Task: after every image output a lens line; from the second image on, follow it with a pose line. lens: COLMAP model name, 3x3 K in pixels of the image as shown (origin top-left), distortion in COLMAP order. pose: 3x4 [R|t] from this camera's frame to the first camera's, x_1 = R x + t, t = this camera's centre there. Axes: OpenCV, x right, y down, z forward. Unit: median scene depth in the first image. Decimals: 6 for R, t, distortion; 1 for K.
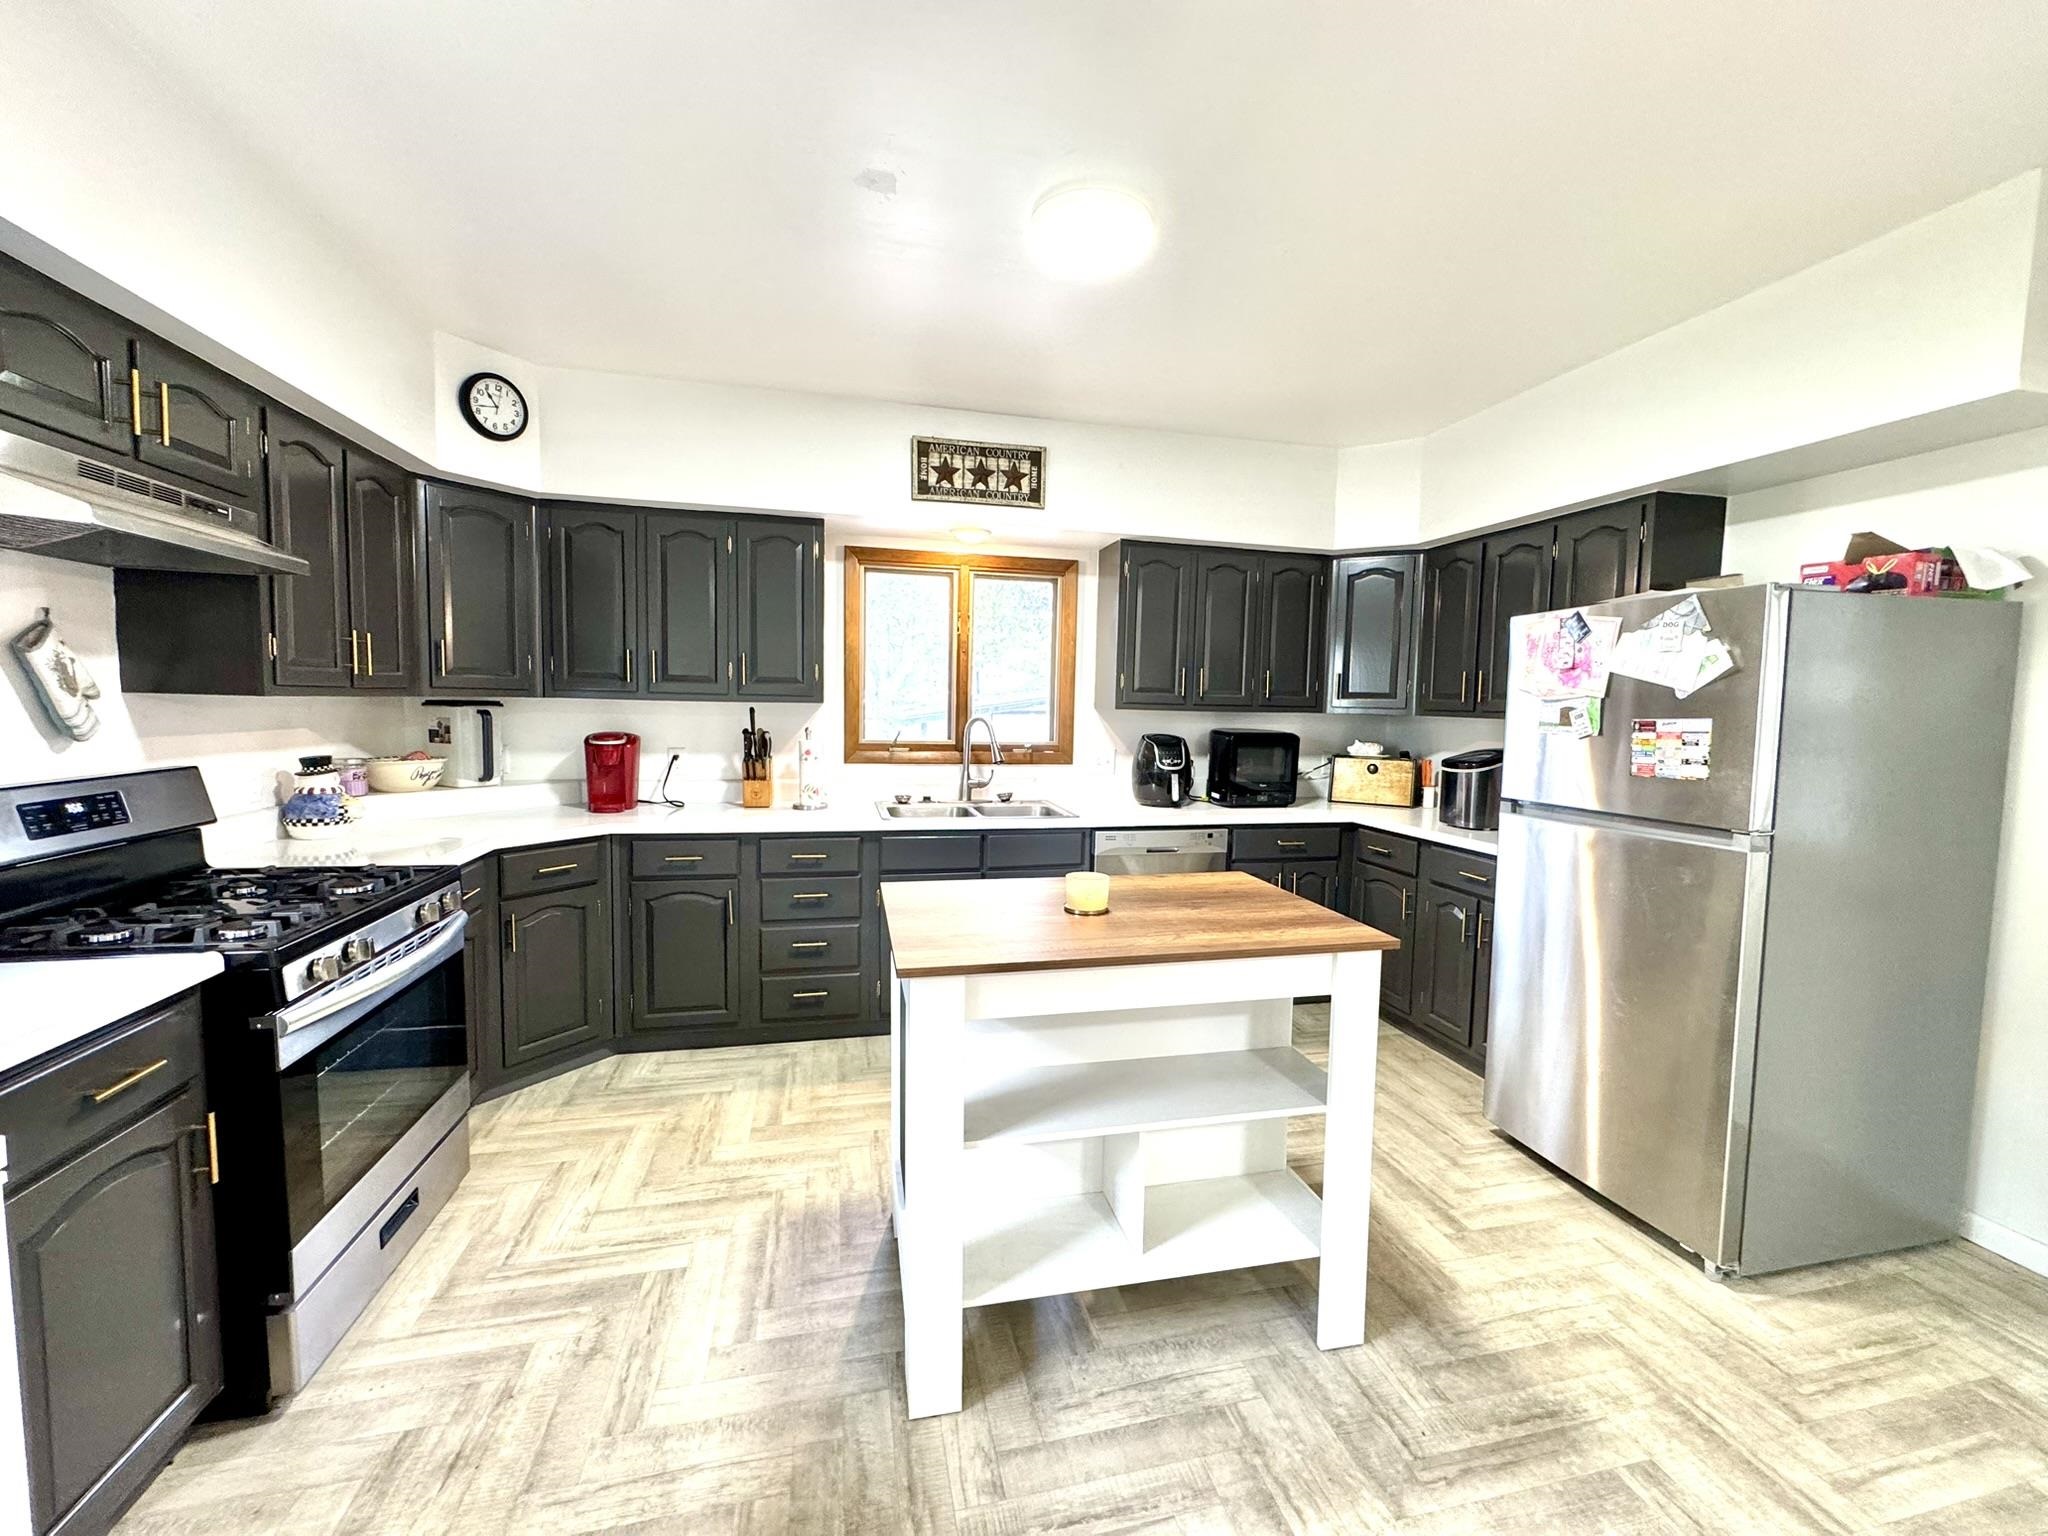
lens RADIAL K [[819.6, 0, 1022.5], [0, 819.6, 765.2], [0, 0, 1]] dist [-0.000856, -0.000498]
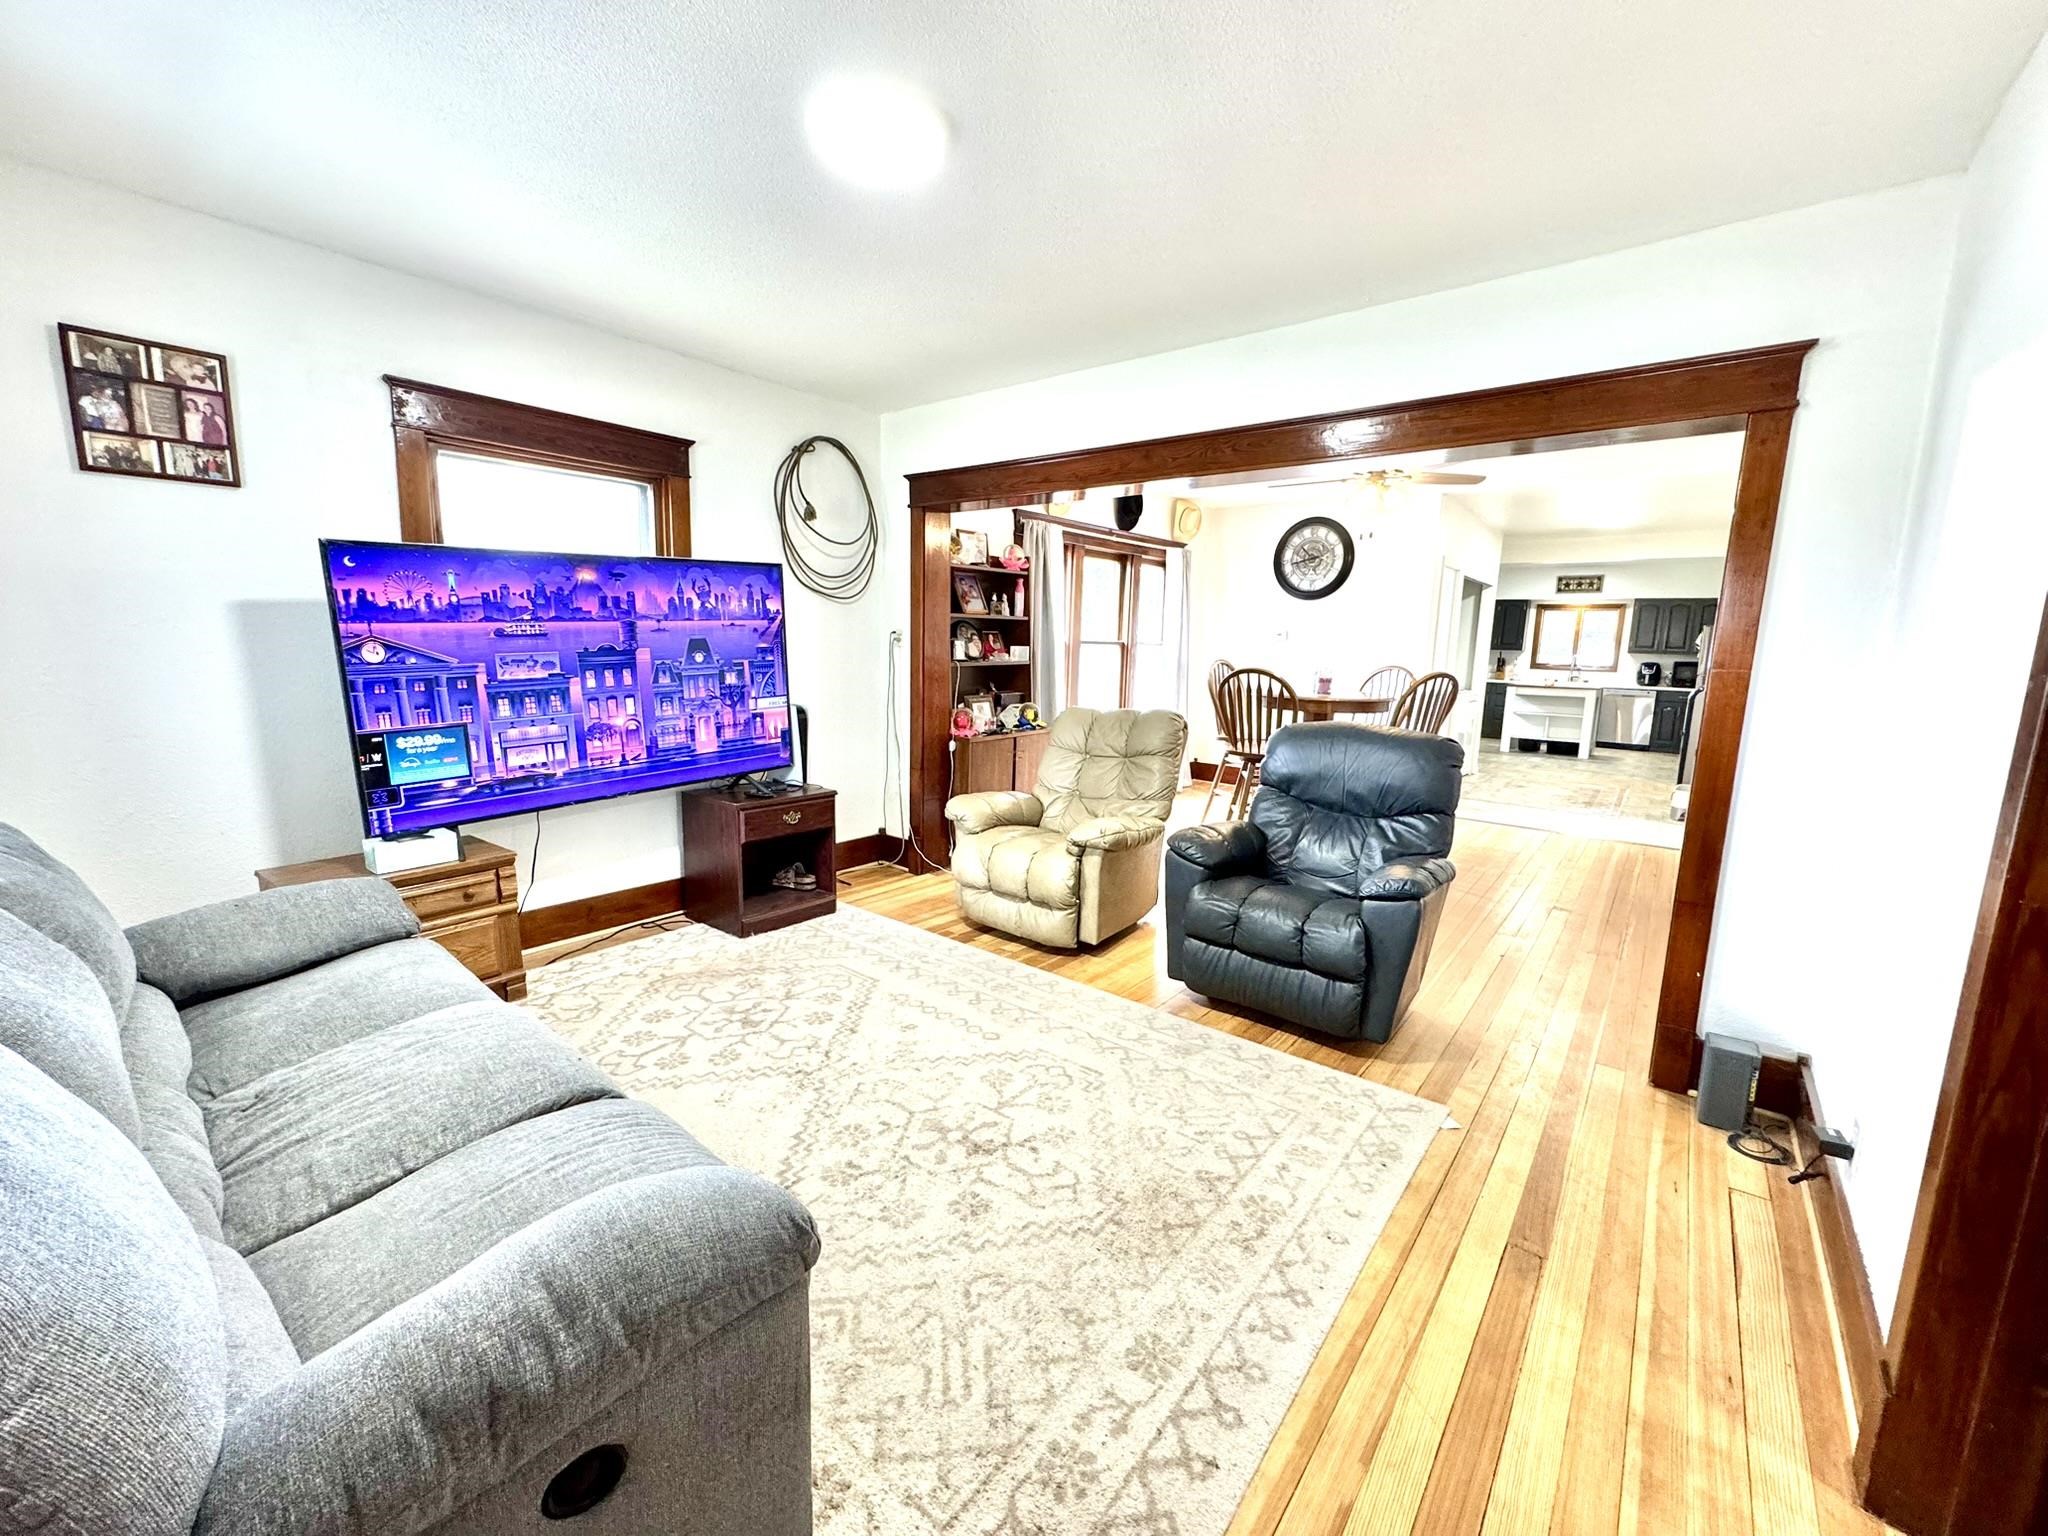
lens RADIAL K [[819.6, 0, 1013.7], [0, 819.6, 775.0], [0, 0, 1]] dist [-0.000856, -0.000498]
pose [[0.607813, 0.120648, -0.784862, 1.417333], [-0.078177, 0.992681, 0.092052, 0.339659], [0.790223, 0.005408, 0.612796, -3.257885]]
